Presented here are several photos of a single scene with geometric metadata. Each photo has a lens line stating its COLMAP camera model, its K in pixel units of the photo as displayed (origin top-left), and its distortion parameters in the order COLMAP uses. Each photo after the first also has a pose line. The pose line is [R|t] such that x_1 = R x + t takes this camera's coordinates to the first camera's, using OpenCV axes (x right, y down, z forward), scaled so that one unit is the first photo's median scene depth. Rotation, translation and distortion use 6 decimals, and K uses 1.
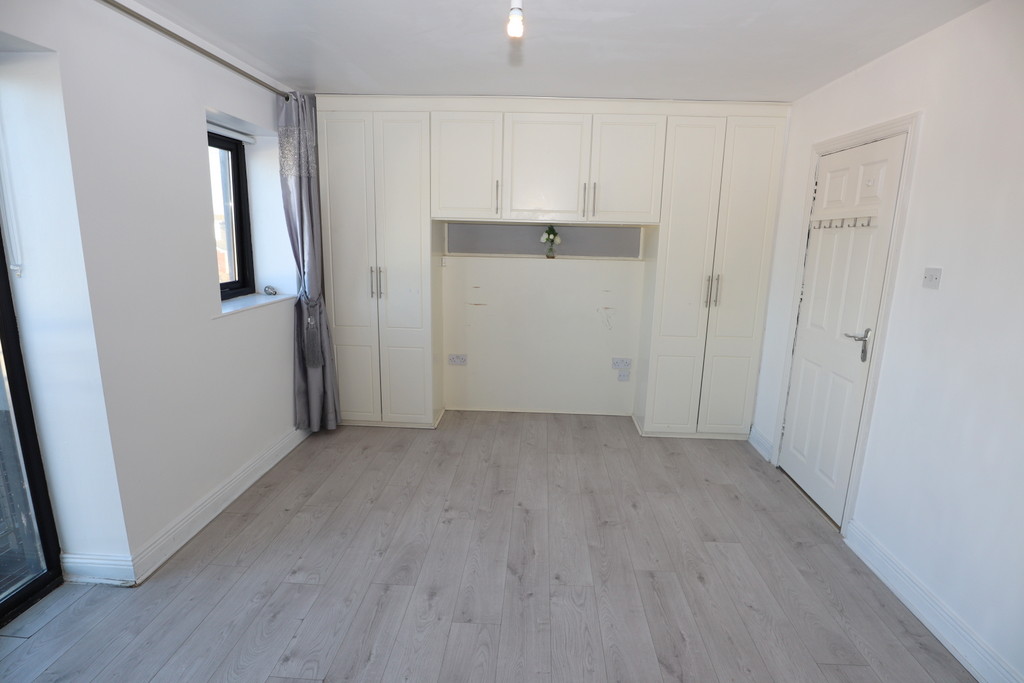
lens RADIAL K [[516.8, 0, 514.7], [0, 516.8, 338.8], [0, 0, 1]] dist [-0.059185, 0.025457]
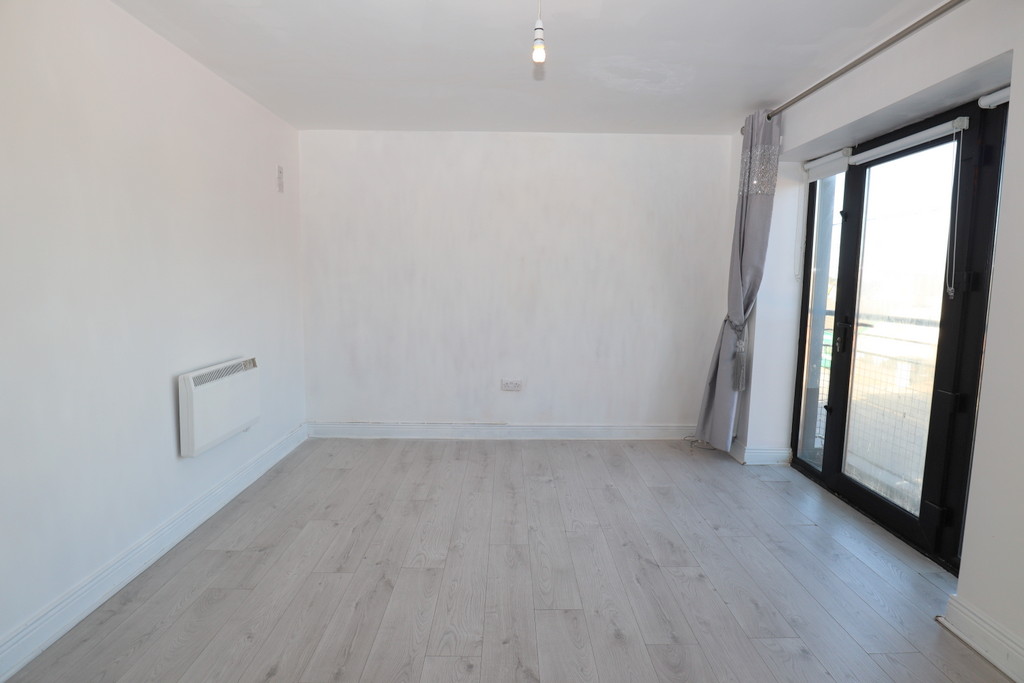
lens RADIAL K [[516.8, 0, 514.7], [0, 516.8, 338.8], [0, 0, 1]] dist [-0.059185, 0.025457]
pose [[-0.997271, -0.026409, -0.068938, 0.086775], [-0.046862, 0.948018, 0.314748, -0.237219], [0.057042, 0.317120, -0.946669, 1.634888]]
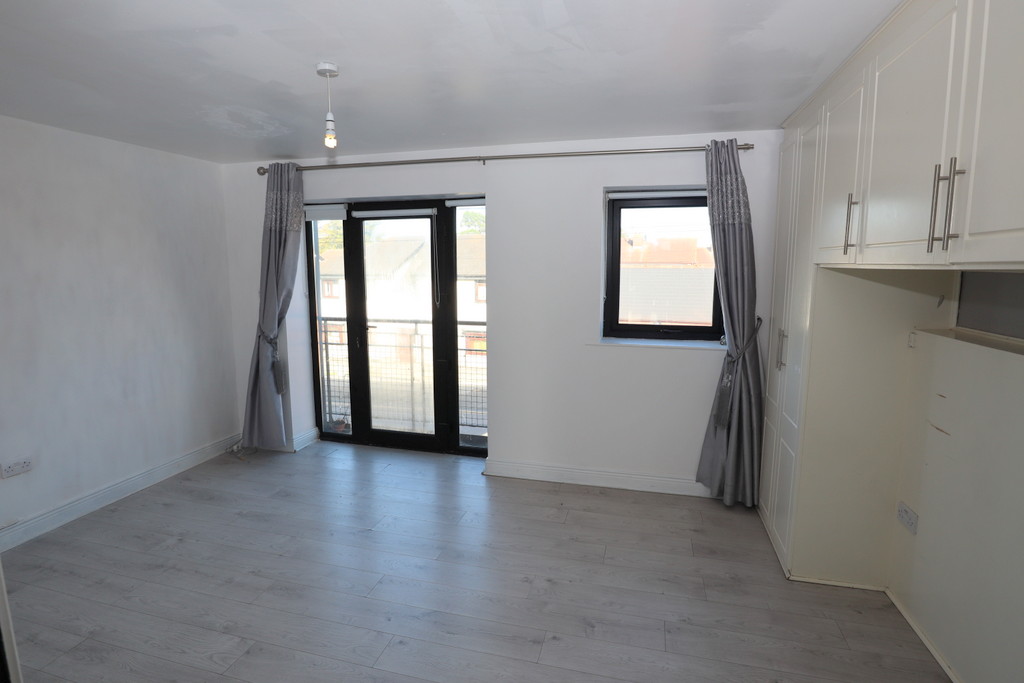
lens RADIAL K [[516.8, 0, 514.7], [0, 516.8, 338.8], [0, 0, 1]] dist [-0.059185, 0.025457]
pose [[-0.201098, 0.116181, -0.972657, 0.935422], [-0.205752, 0.965781, 0.157900, -0.281049], [0.957719, 0.231879, -0.170312, 1.294176]]
